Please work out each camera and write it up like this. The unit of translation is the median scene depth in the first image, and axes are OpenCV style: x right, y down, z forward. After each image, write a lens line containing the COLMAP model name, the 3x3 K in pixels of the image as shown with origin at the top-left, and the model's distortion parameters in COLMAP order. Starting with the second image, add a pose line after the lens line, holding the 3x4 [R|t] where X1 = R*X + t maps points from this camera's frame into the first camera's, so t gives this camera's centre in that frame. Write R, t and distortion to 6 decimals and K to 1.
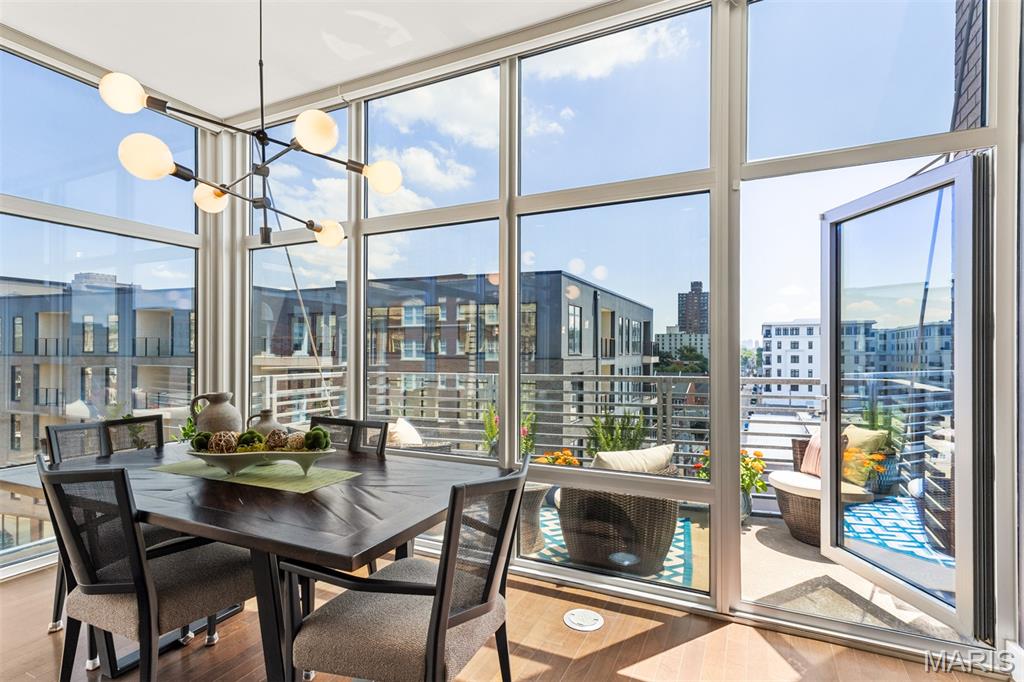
lens RADIAL K [[492.3, 0, 510.9], [0, 492.3, 349.8], [0, 0, 1]] dist [0.008087, 0.000341]
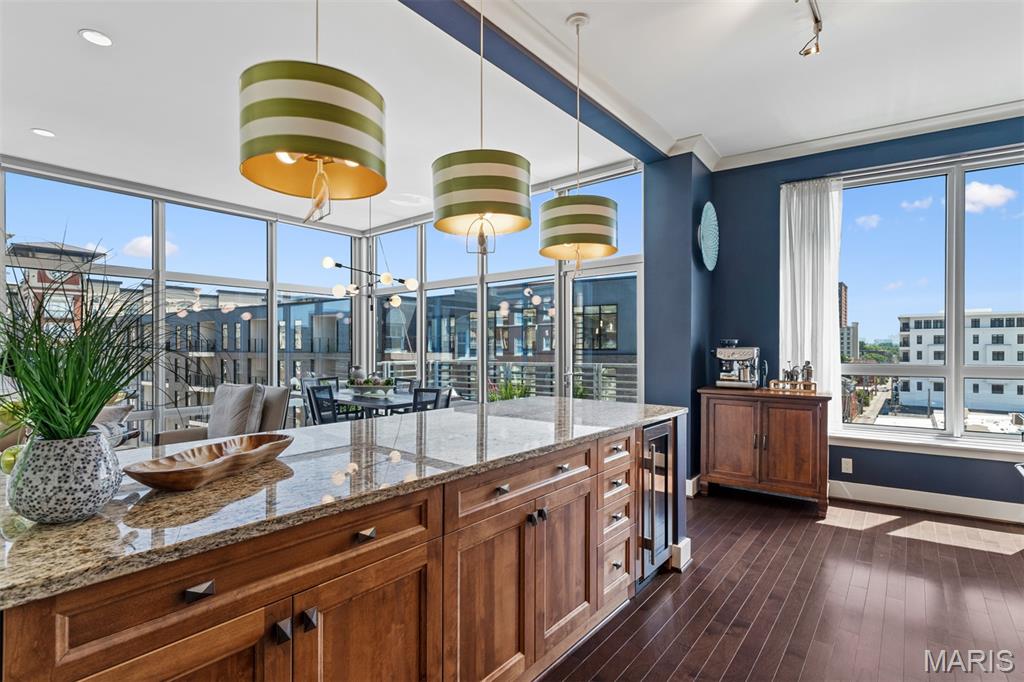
lens RADIAL K [[492.3, 0, 514.6], [0, 492.3, 345.3], [0, 0, 1]] dist [0.008087, 0.000341]
pose [[0.970171, -0.003908, -0.242388, 0.072929], [0.003666, 0.999992, -0.001450, -0.001078], [0.242392, 0.000518, 0.970178, -0.114669]]
